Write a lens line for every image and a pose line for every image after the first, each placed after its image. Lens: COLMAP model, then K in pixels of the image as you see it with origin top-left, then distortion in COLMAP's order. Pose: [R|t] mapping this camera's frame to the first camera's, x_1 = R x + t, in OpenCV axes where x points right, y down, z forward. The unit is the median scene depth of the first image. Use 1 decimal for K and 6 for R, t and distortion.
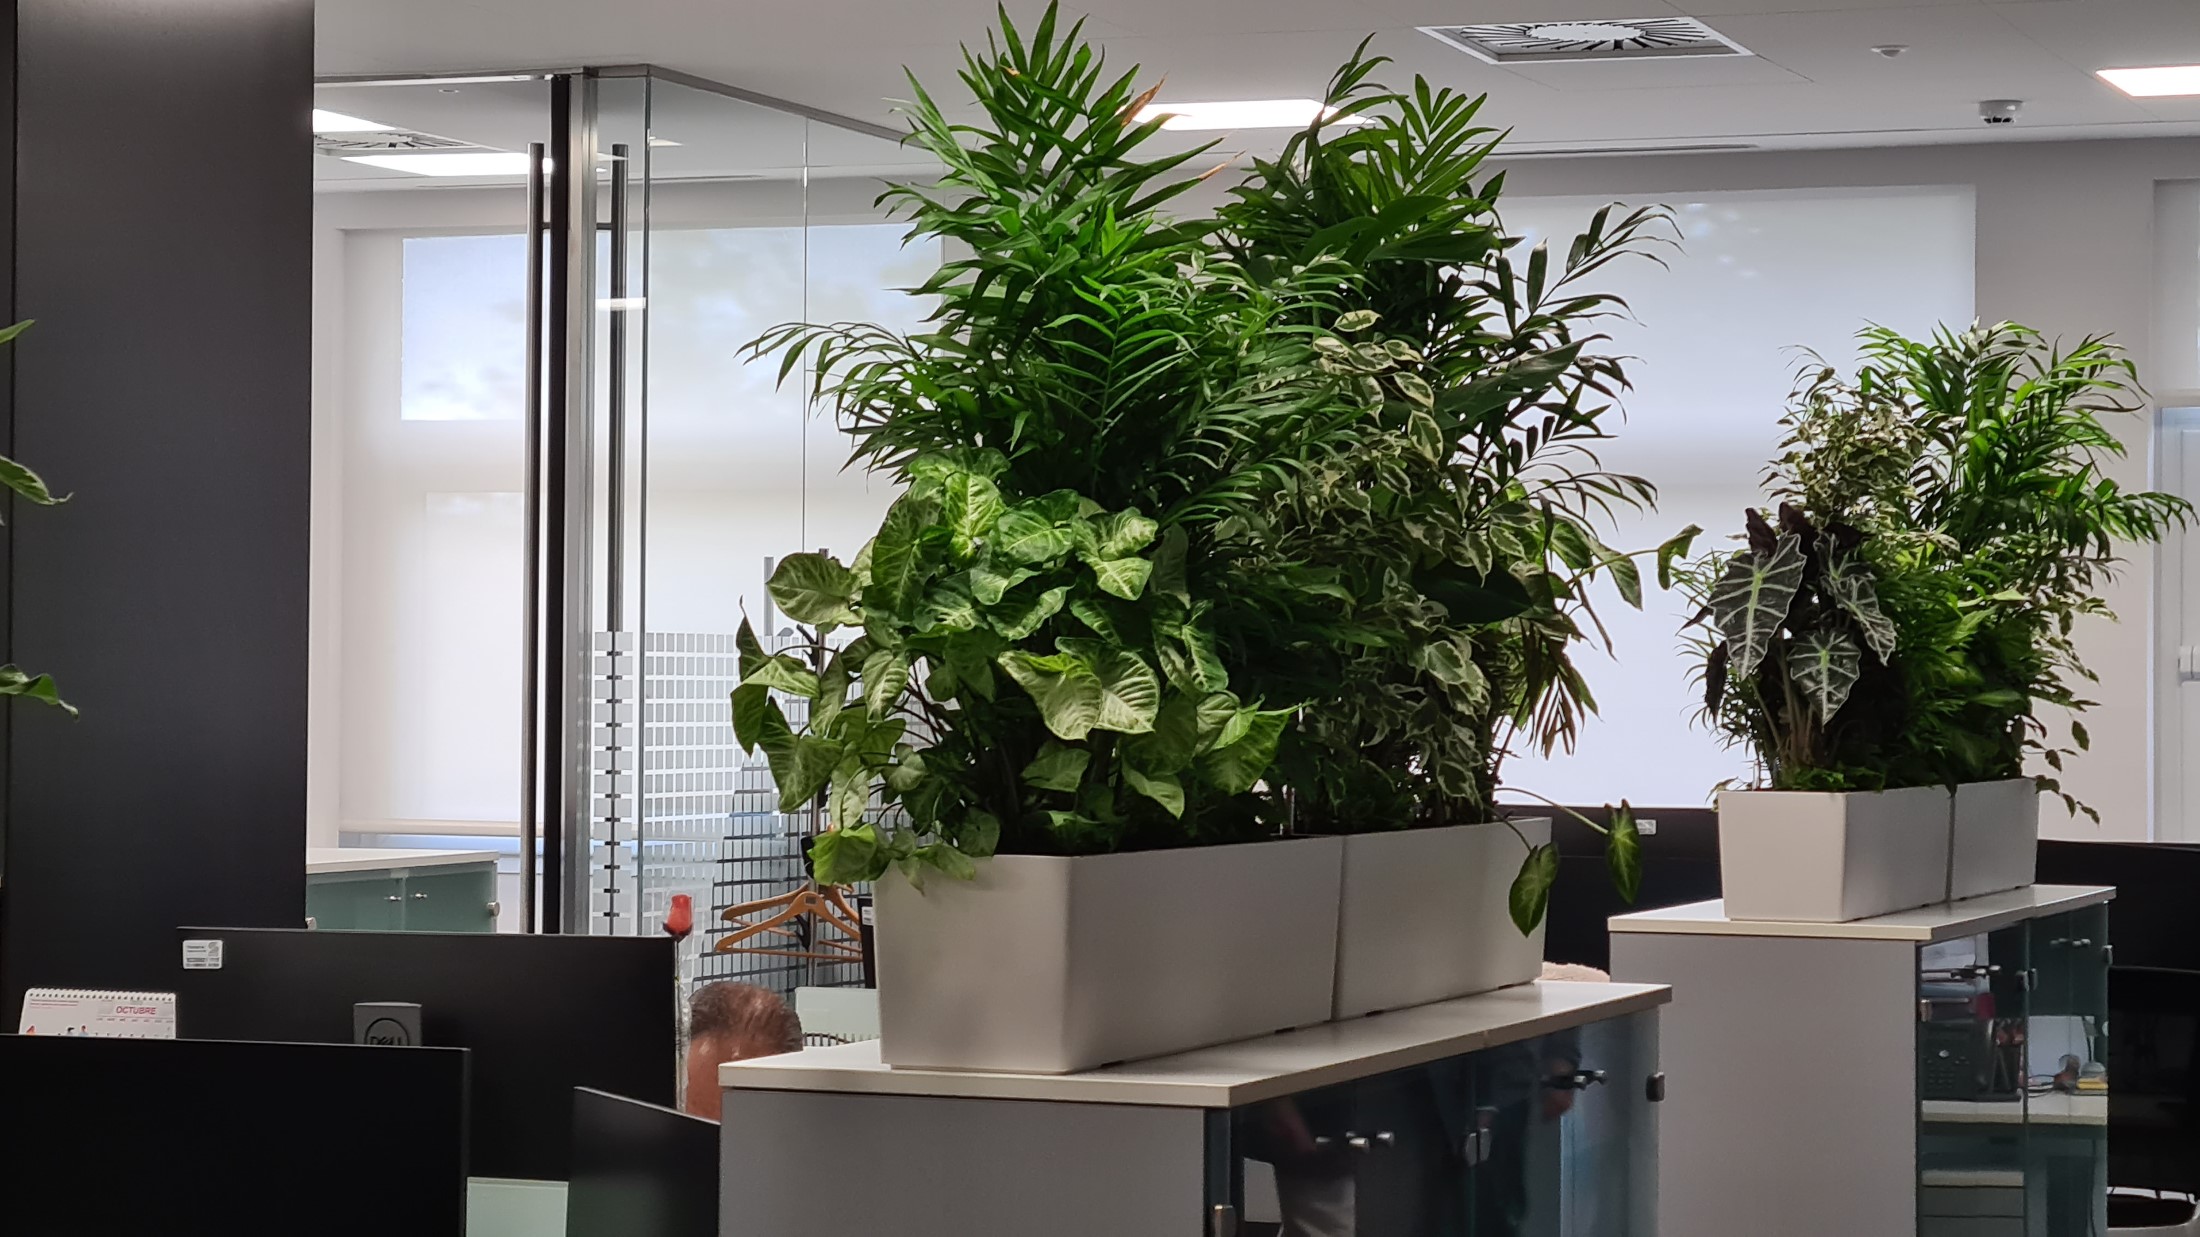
lens RADIAL K [[4978.4, 0, 1091.8], [0, 4978.4, 628.5], [0, 0, 1]] dist [0.145810, 0.000000]
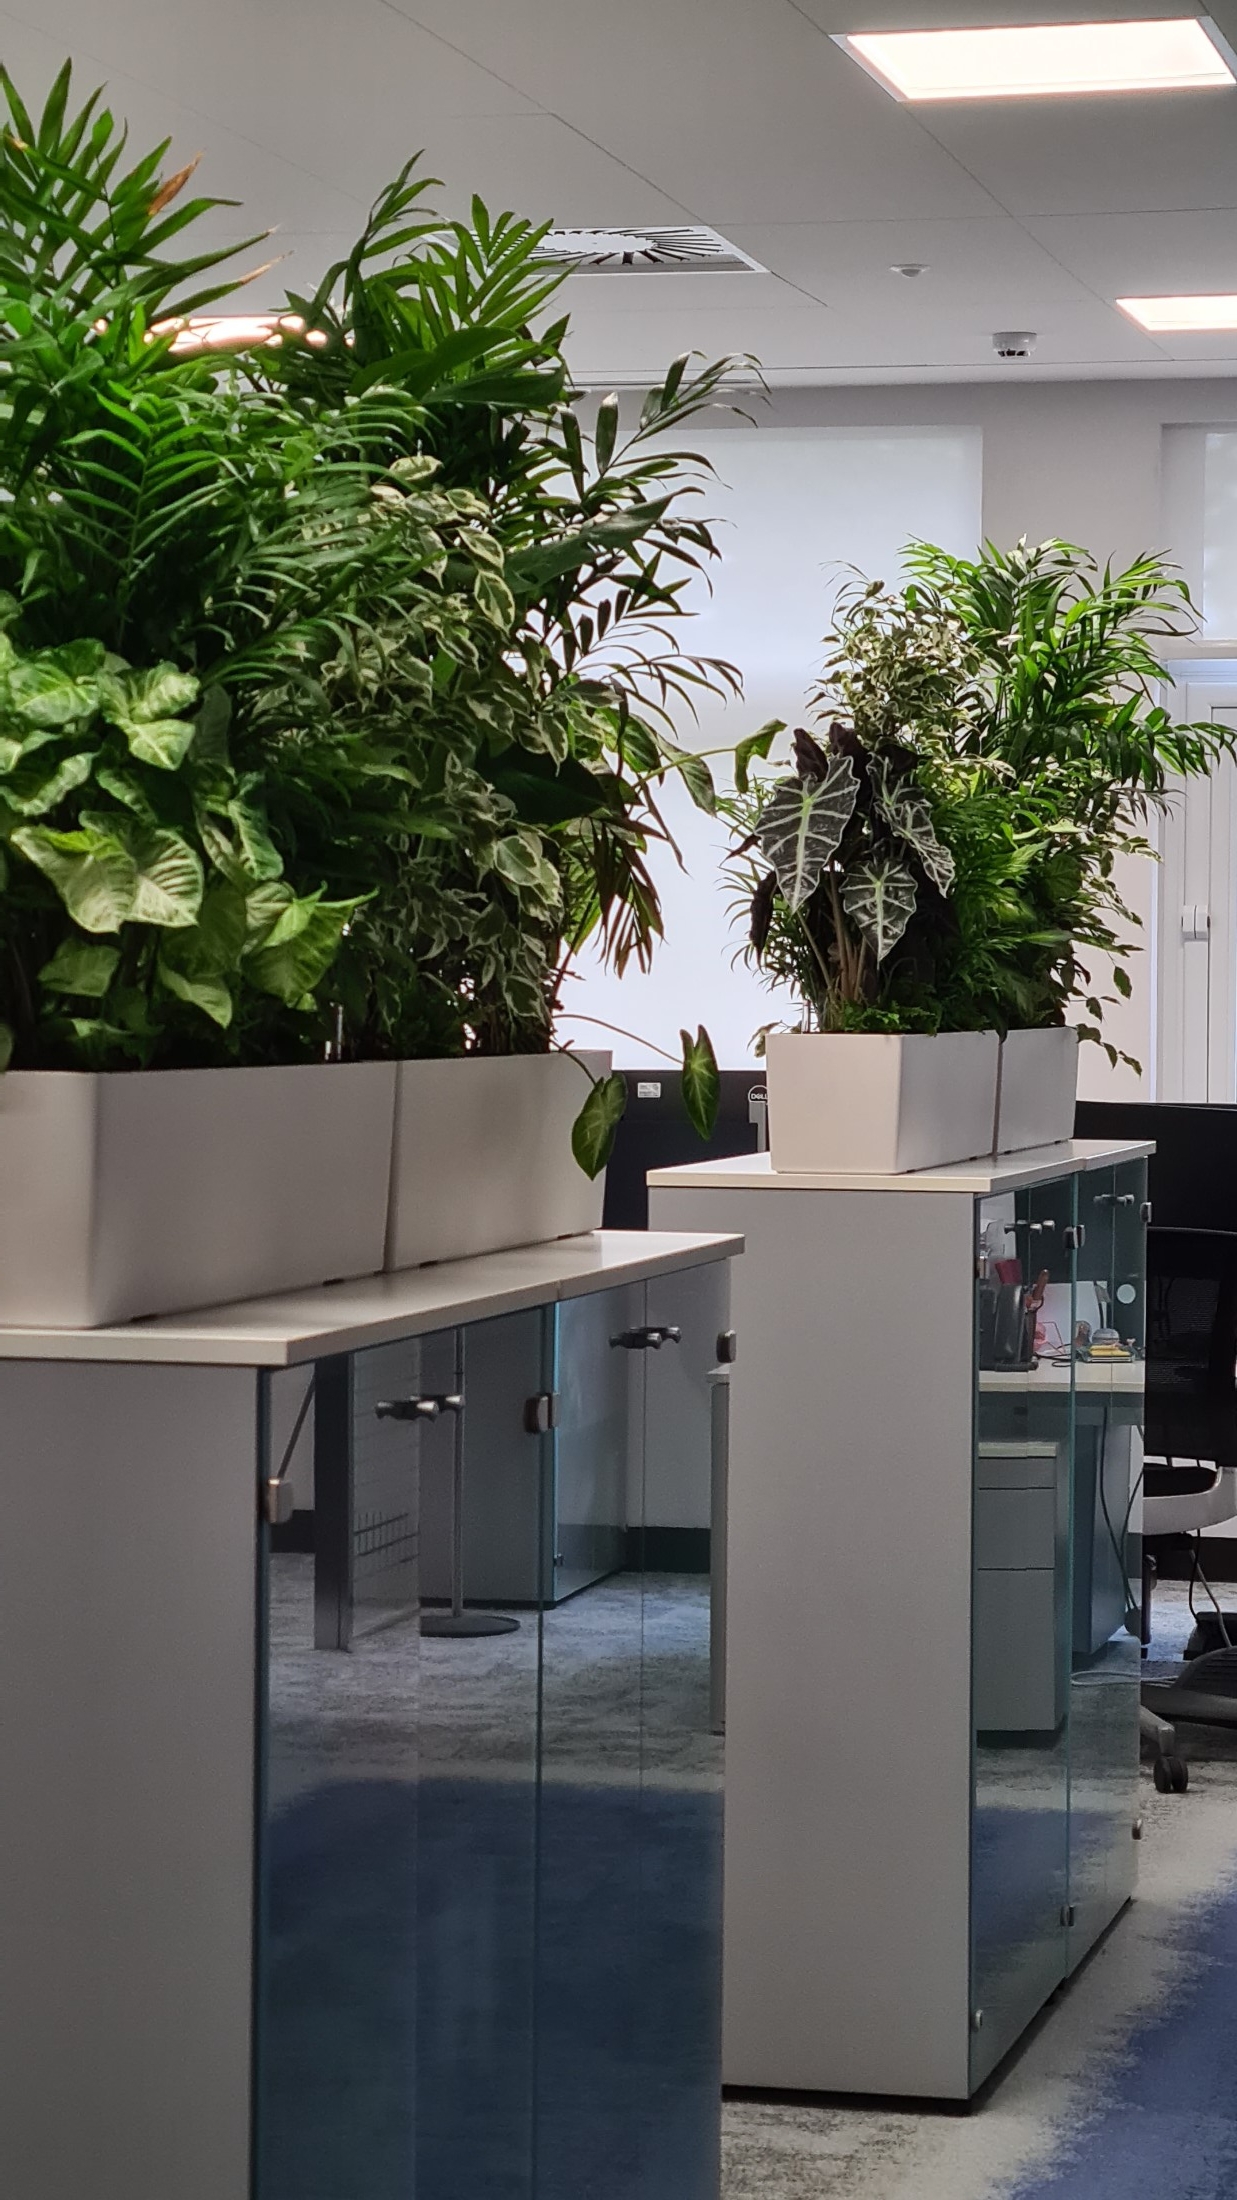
lens RADIAL K [[4978.4, 0, 620.6], [0, 4978.4, 1080.5], [0, 0, 1]] dist [0.145810, 0.000000]
pose [[0.993303, -0.002509, 0.115510, -0.011013], [-0.001267, 0.999468, 0.032603, 0.015373], [-0.115531, -0.032531, 0.992771, 0.117541]]
